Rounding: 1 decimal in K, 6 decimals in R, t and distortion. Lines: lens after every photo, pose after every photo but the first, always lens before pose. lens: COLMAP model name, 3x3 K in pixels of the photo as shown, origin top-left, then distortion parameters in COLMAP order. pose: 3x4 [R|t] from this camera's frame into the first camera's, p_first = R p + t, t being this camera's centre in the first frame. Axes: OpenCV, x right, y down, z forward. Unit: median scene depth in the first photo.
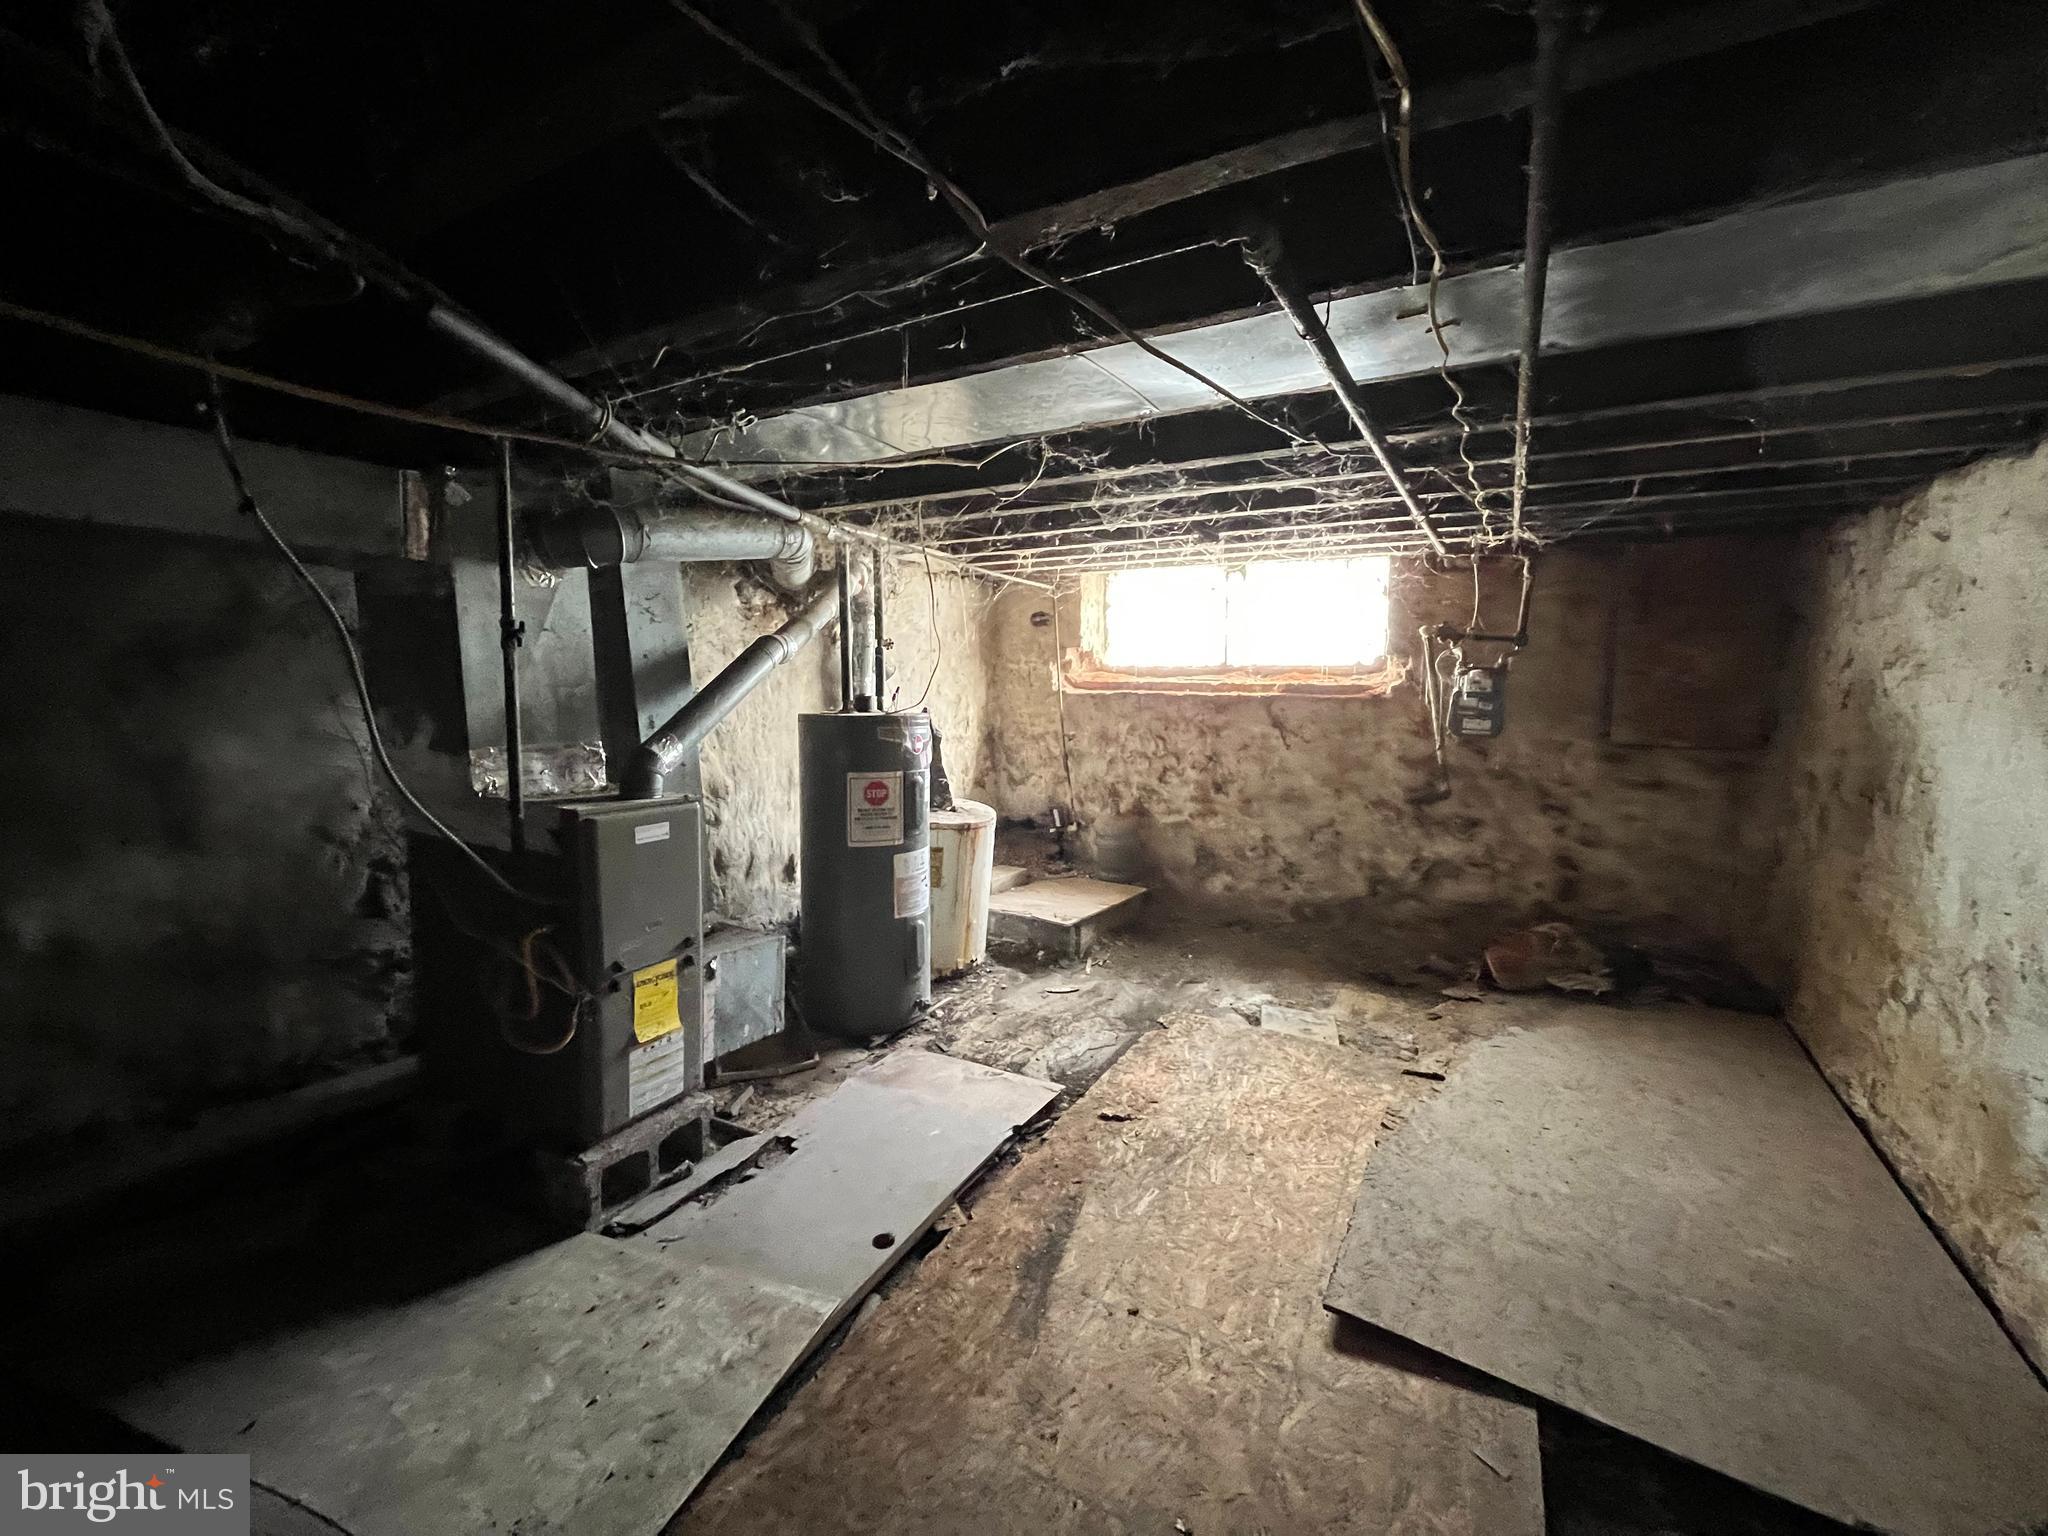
lens RADIAL K [[822.8, 0, 1028.8], [0, 822.8, 762.8], [0, 0, 1]] dist [-0.002143, -0.000607]
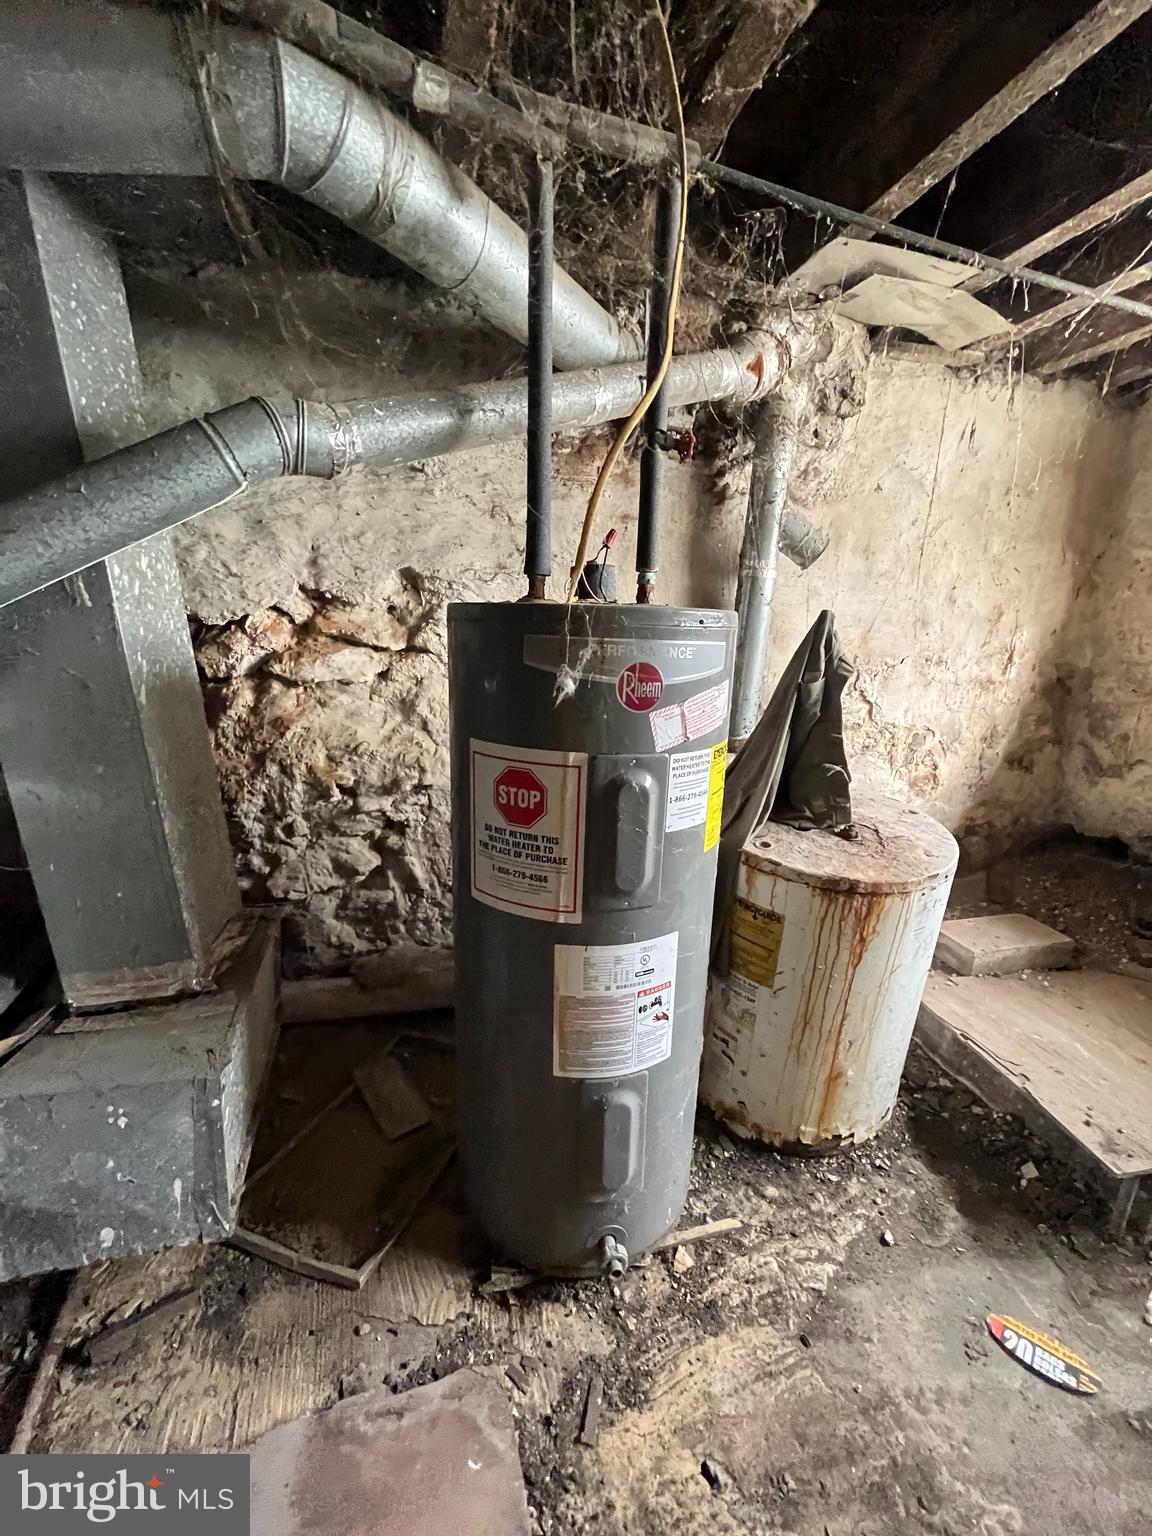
lens RADIAL K [[617.1, 0, 576.0], [0, 617.1, 768.0], [0, 0, 1]] dist [-0.002143, -0.000607]
pose [[0.693849, 0.180485, -0.697136, 0.048457], [-0.085430, 0.981877, 0.169175, -0.031361], [0.715035, -0.057825, 0.696693, 0.776356]]
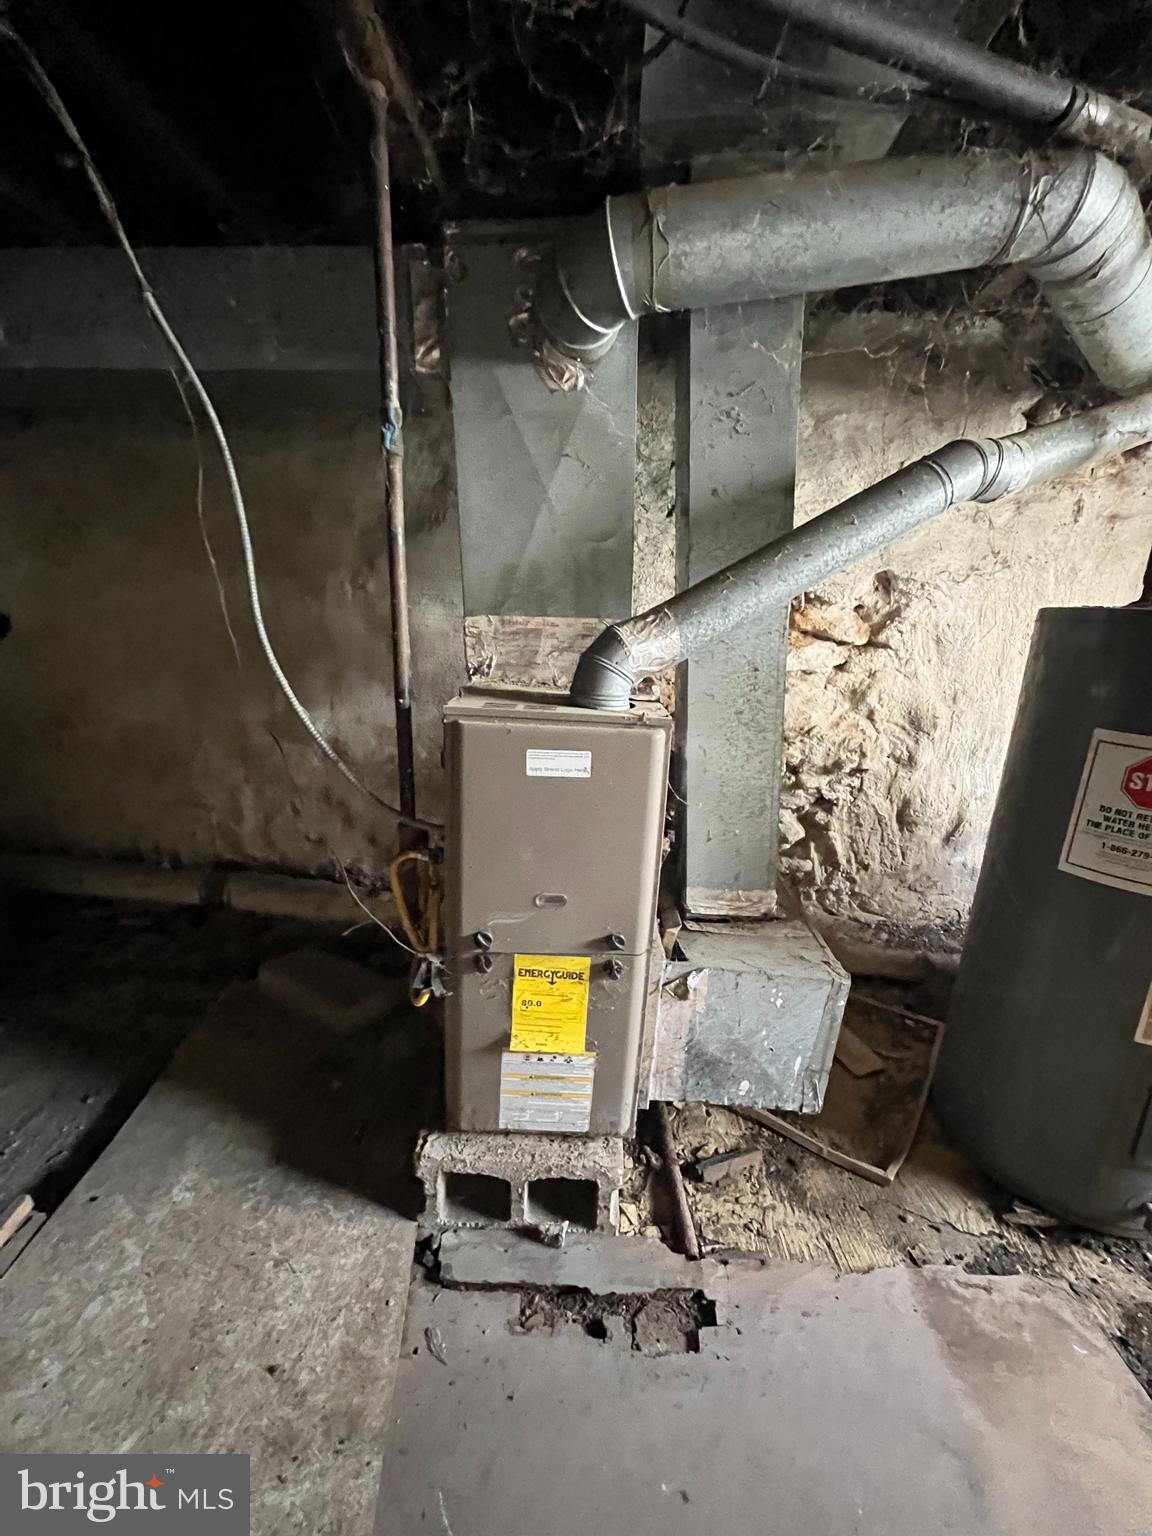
lens RADIAL K [[617.1, 0, 576.0], [0, 617.1, 768.0], [0, 0, 1]] dist [-0.002143, -0.000607]
pose [[0.443324, 0.239186, -0.863860, -0.032423], [-0.112704, 0.970966, 0.211003, -0.007419], [0.889248, 0.003818, 0.457410, 0.531016]]
